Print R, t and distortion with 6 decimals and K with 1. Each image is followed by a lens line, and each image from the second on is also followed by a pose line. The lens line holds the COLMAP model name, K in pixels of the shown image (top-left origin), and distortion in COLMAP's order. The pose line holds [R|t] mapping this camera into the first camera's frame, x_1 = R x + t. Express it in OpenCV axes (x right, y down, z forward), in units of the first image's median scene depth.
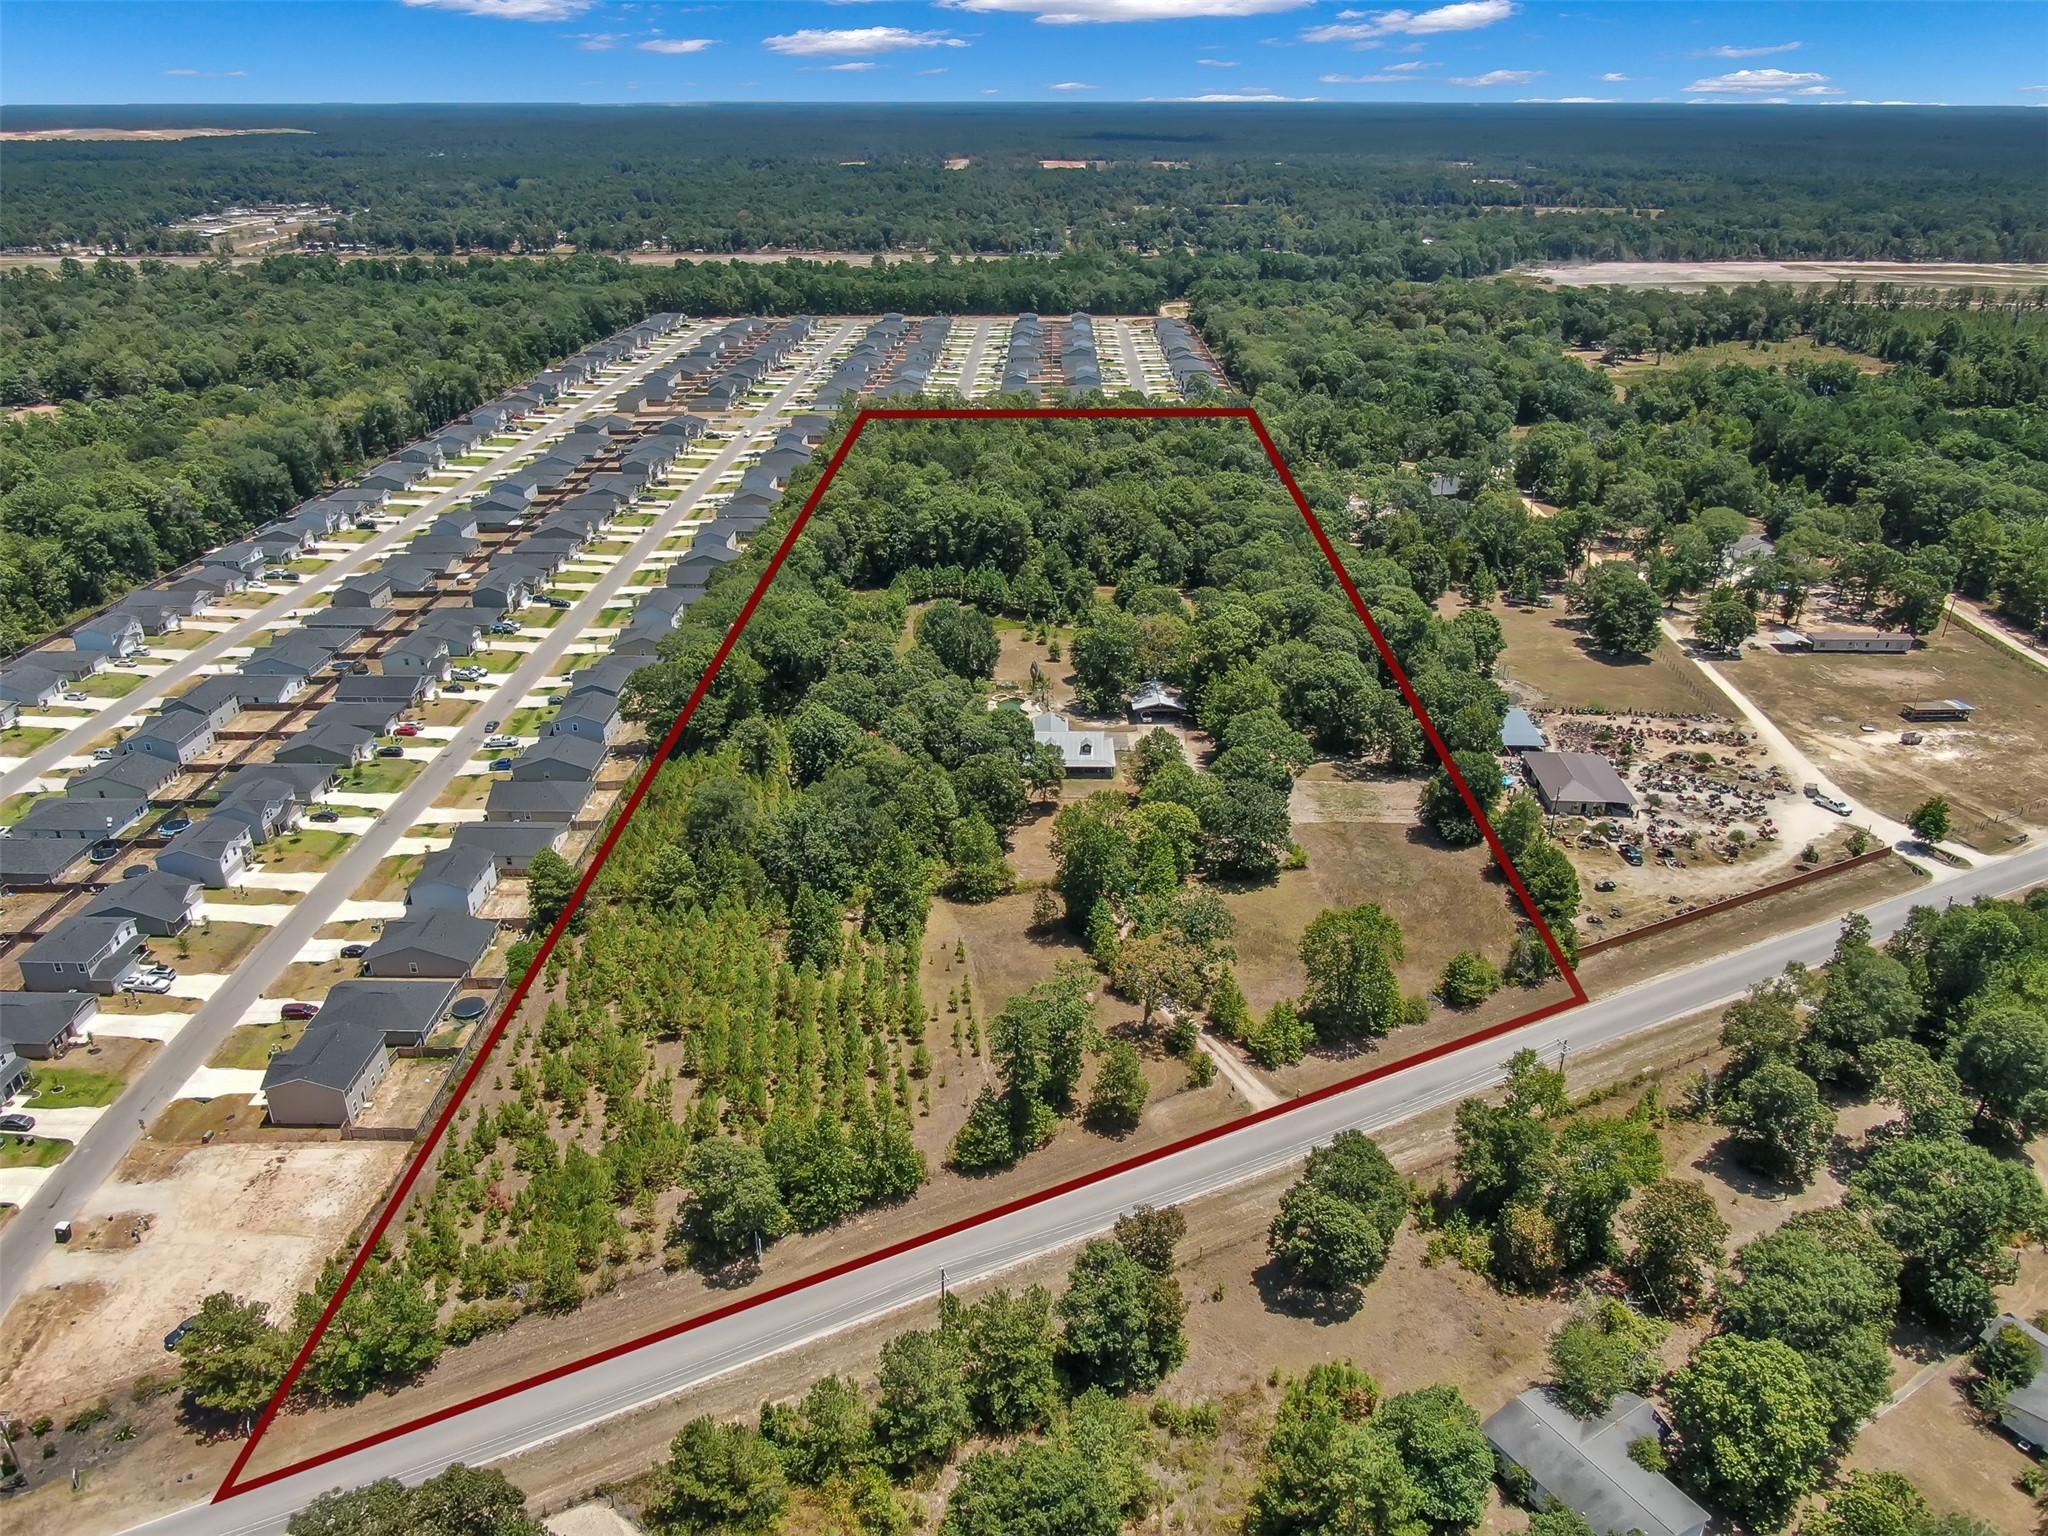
lens RADIAL K [[1490.0, 0, 998.0], [0, 1490.0, 717.5], [0, 0, 1]] dist [-0.010766, 0.004288]
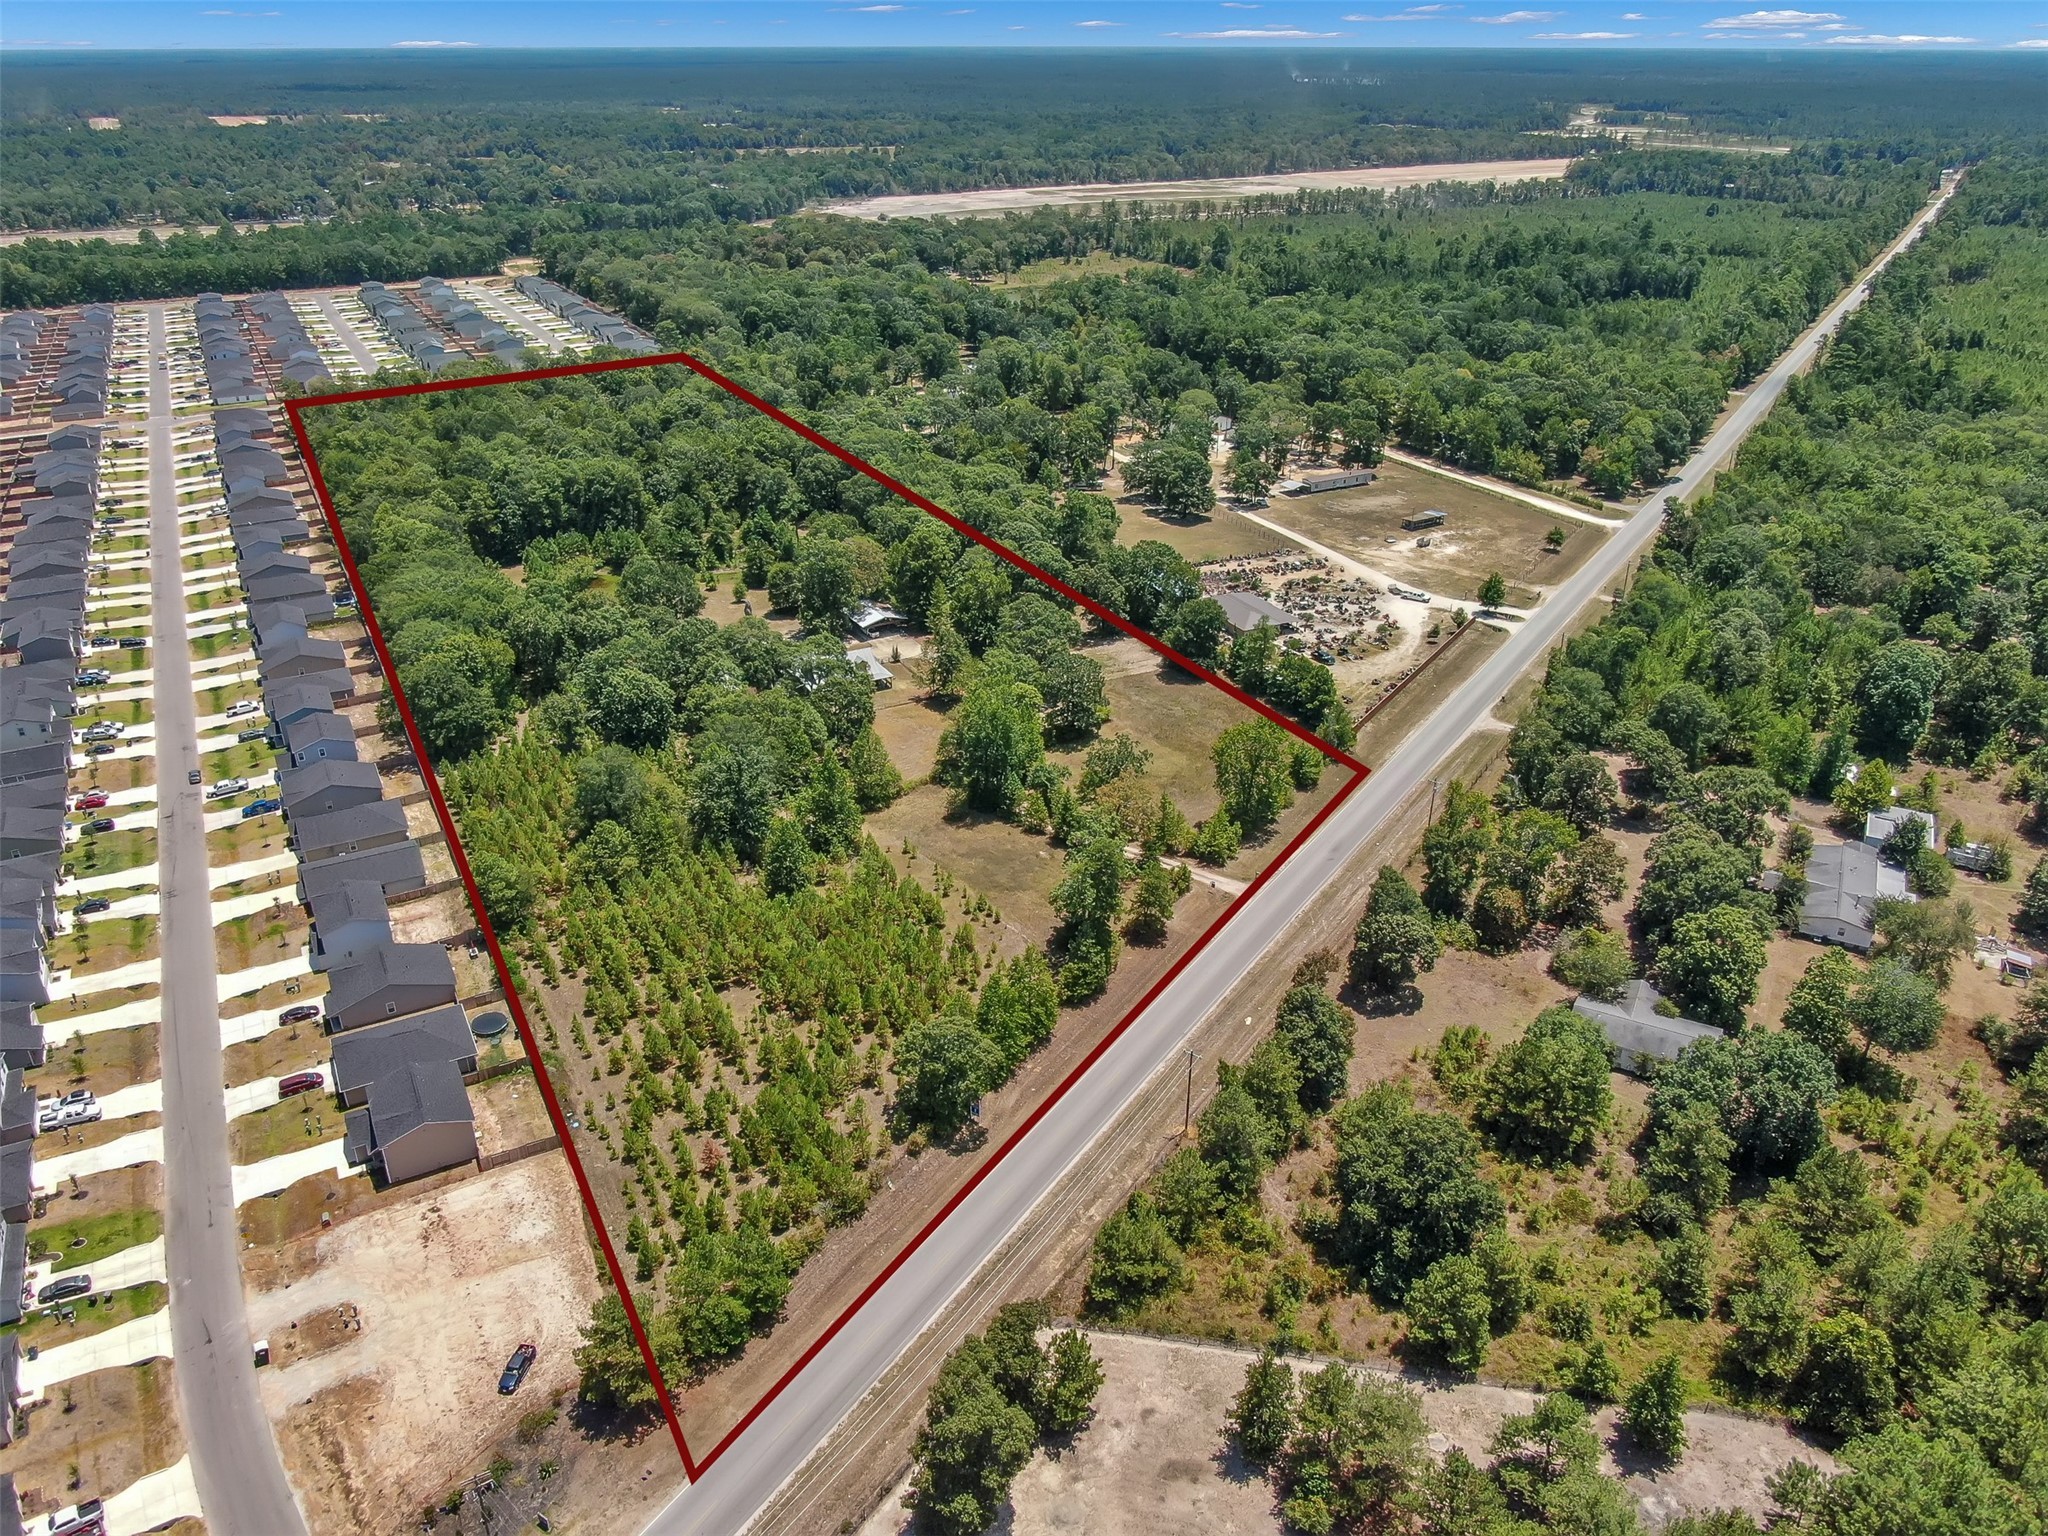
lens RADIAL K [[1490.0, 0, 990.9], [0, 1490.0, 763.2], [0, 0, 1]] dist [-0.010766, 0.004288]
pose [[0.870651, -0.215616, 0.442127, -0.331869], [0.190348, 0.976470, 0.101365, -0.001226], [-0.453580, -0.004096, 0.891206, 0.011326]]
